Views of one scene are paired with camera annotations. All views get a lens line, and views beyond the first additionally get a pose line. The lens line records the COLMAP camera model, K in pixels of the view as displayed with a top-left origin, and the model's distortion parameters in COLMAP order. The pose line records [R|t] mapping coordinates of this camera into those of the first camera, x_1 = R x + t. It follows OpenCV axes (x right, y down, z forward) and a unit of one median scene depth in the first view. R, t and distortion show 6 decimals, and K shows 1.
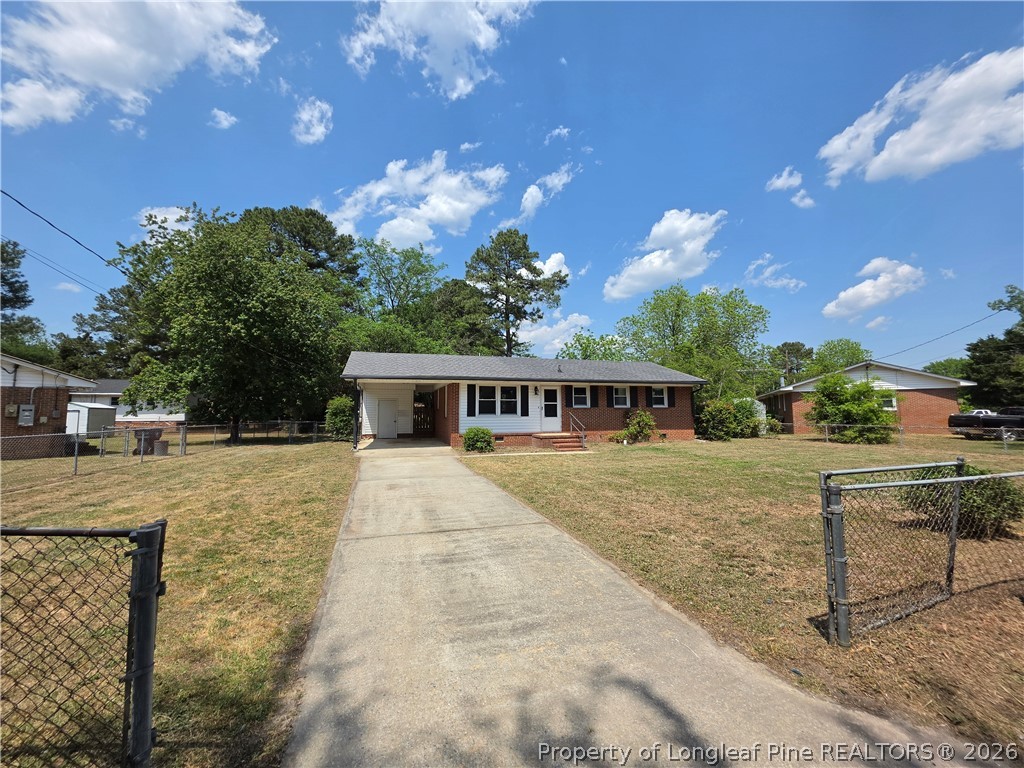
lens RADIAL K [[412.5, 0, 515.2], [0, 412.5, 380.0], [0, 0, 1]] dist [0.000402, 0.000127]
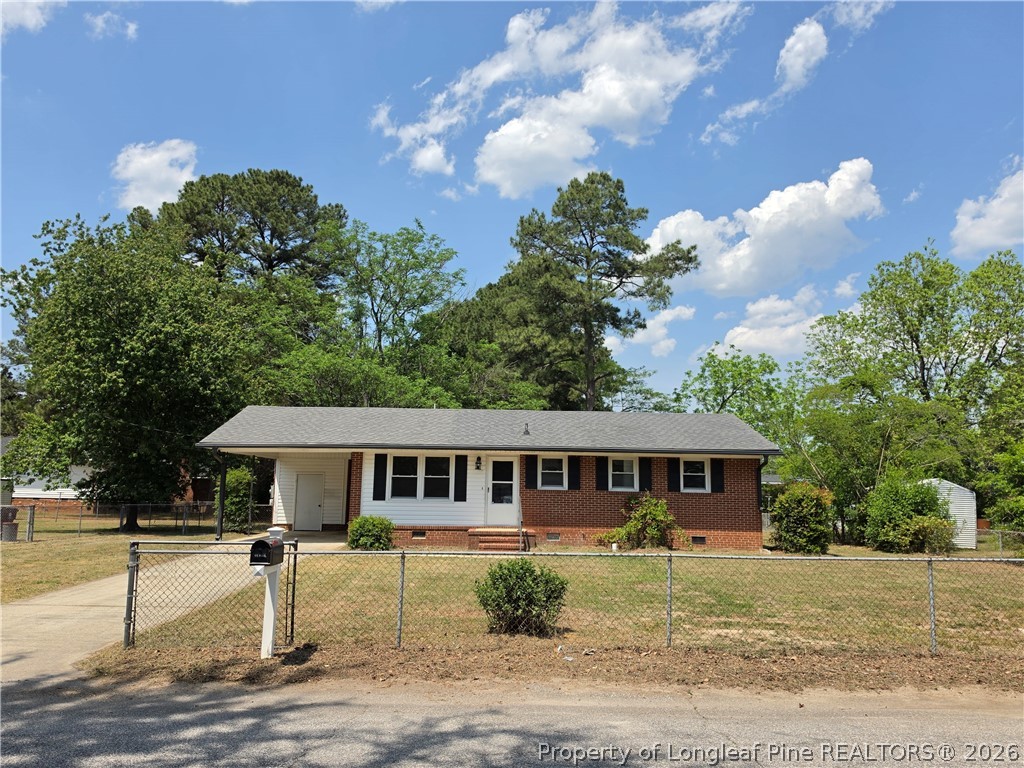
lens RADIAL K [[818.1, 0, 512.0], [0, 818.1, 384.0], [0, 0, 1]] dist [0.129070, -0.255970]
pose [[0.961247, -0.016766, -0.275178, 0.442633], [0.001541, 0.998460, -0.055452, -0.027414], [0.275684, 0.052879, 0.959793, -0.257763]]
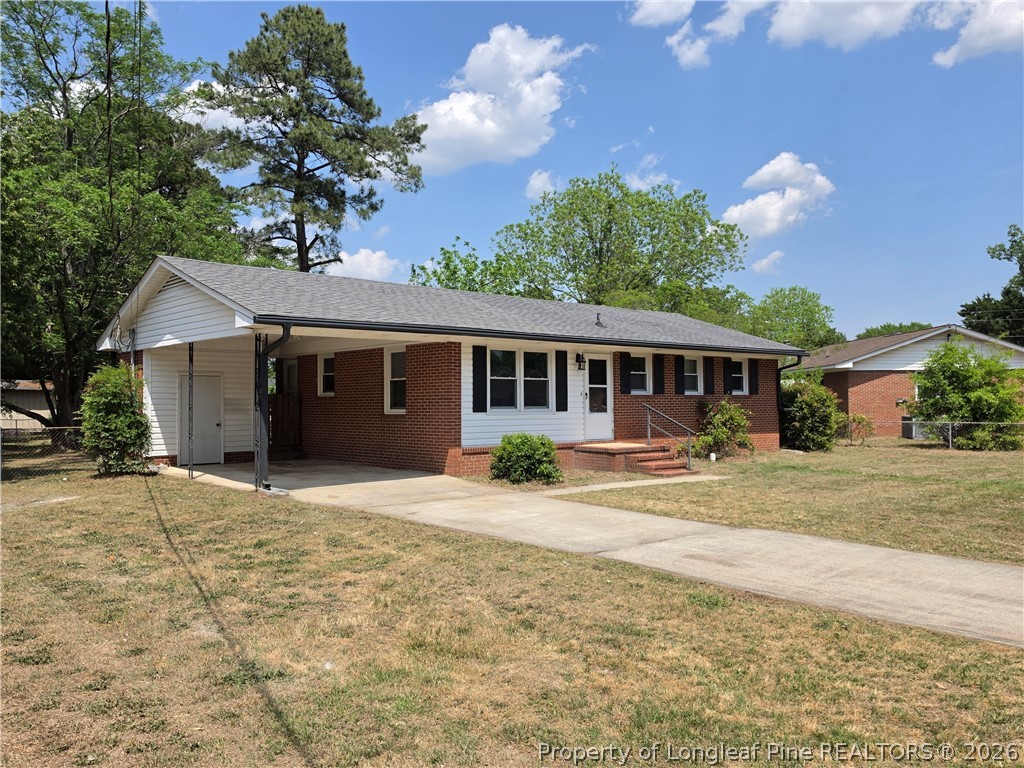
lens RADIAL K [[818.1, 0, 512.0], [0, 818.1, 384.0], [0, 0, 1]] dist [0.129070, -0.255970]
pose [[0.912852, 0.008742, 0.408198, -0.413599], [-0.030324, 0.998461, 0.046429, 0.008180], [-0.407164, -0.054761, 0.911712, 0.094078]]
